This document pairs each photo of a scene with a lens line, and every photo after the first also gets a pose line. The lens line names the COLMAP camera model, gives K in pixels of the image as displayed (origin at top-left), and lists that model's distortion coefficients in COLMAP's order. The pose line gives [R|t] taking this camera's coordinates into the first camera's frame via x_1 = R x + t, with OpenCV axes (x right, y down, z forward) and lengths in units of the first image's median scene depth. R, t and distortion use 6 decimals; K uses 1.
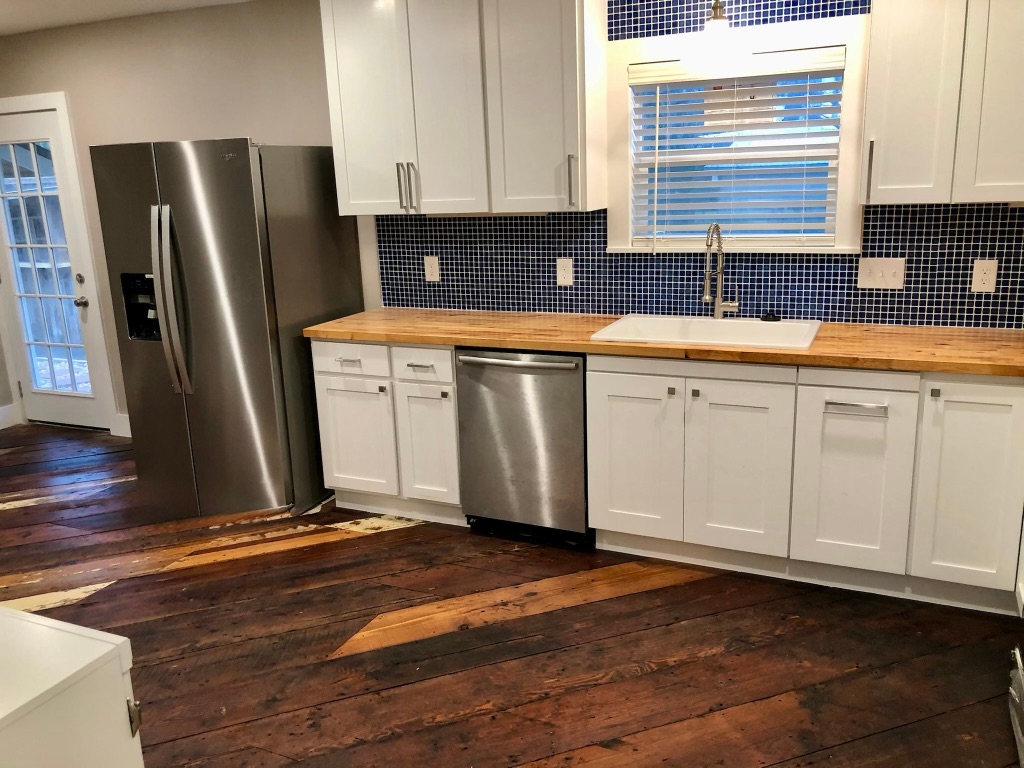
lens RADIAL K [[843.7, 0, 512.0], [0, 843.7, 384.0], [0, 0, 1]] dist [-0.003424, -0.002153]
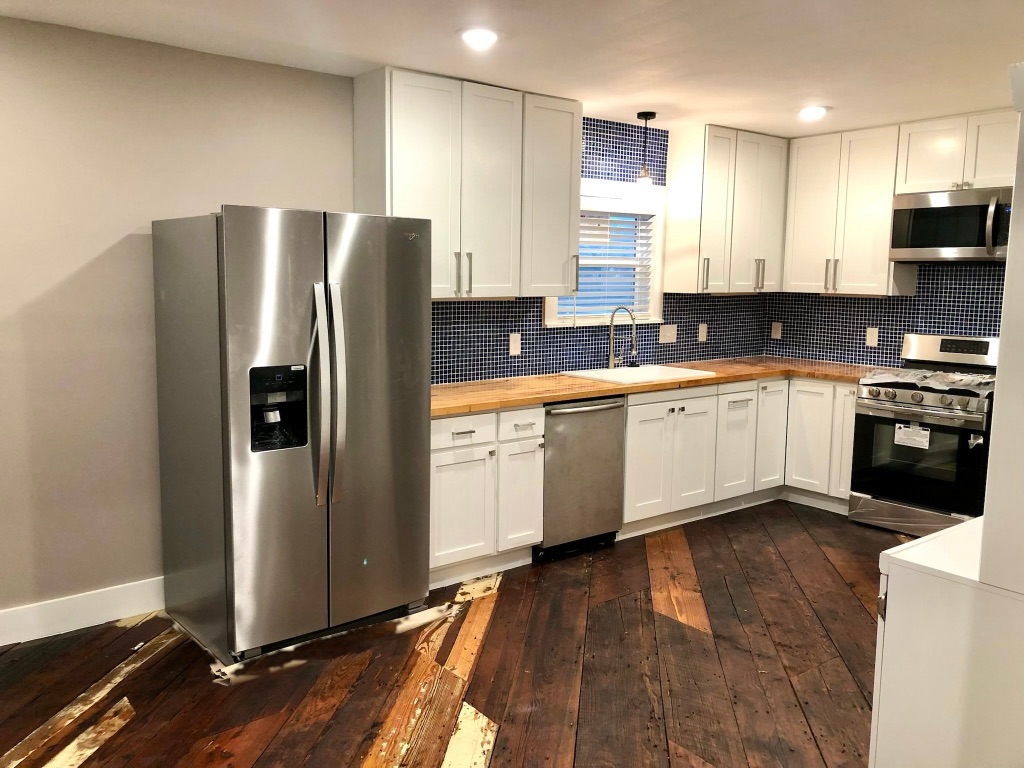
lens RADIAL K [[837.7, 0, 511.0], [0, 837.7, 370.1], [0, 0, 1]] dist [0.000471, -0.006363]
pose [[0.456951, -0.061335, 0.887375, -1.151501], [0.188634, 0.981611, -0.029287, -0.066140], [-0.869260, 0.180772, 0.460117, 0.483028]]
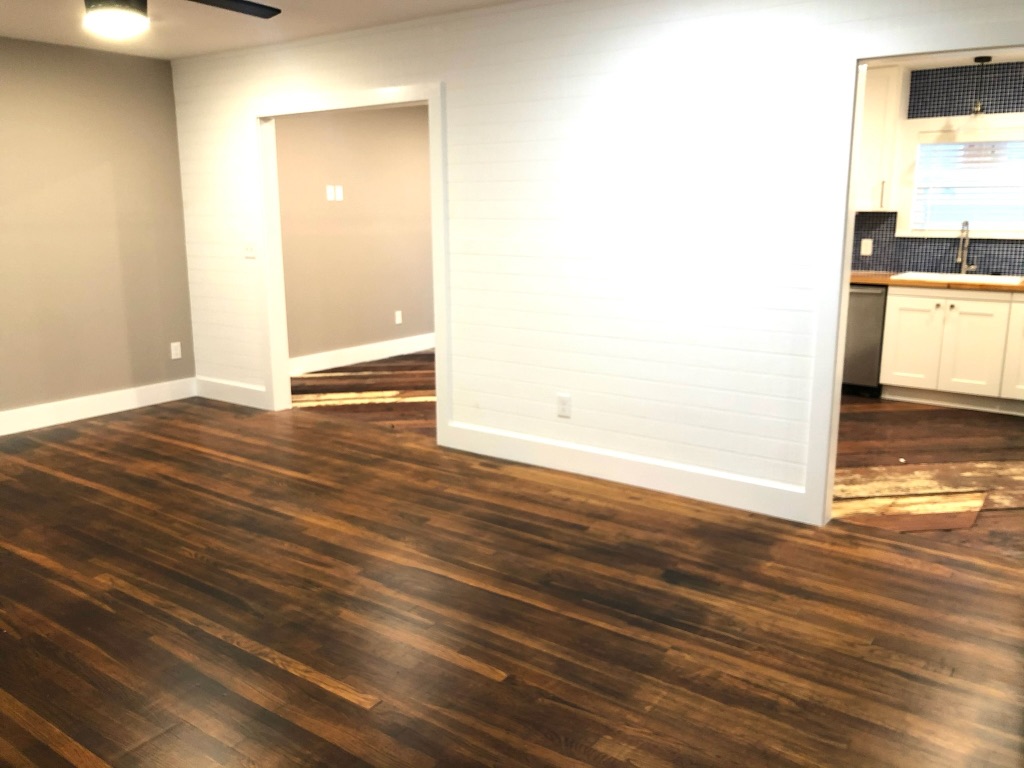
lens RADIAL K [[843.7, 0, 512.0], [0, 843.7, 384.0], [0, 0, 1]] dist [-0.003424, -0.002153]
pose [[0.978782, 0.072031, -0.191828, -0.329708], [-0.078219, 0.996626, -0.024869, 0.272016], [0.189389, 0.039345, 0.981113, -0.914246]]
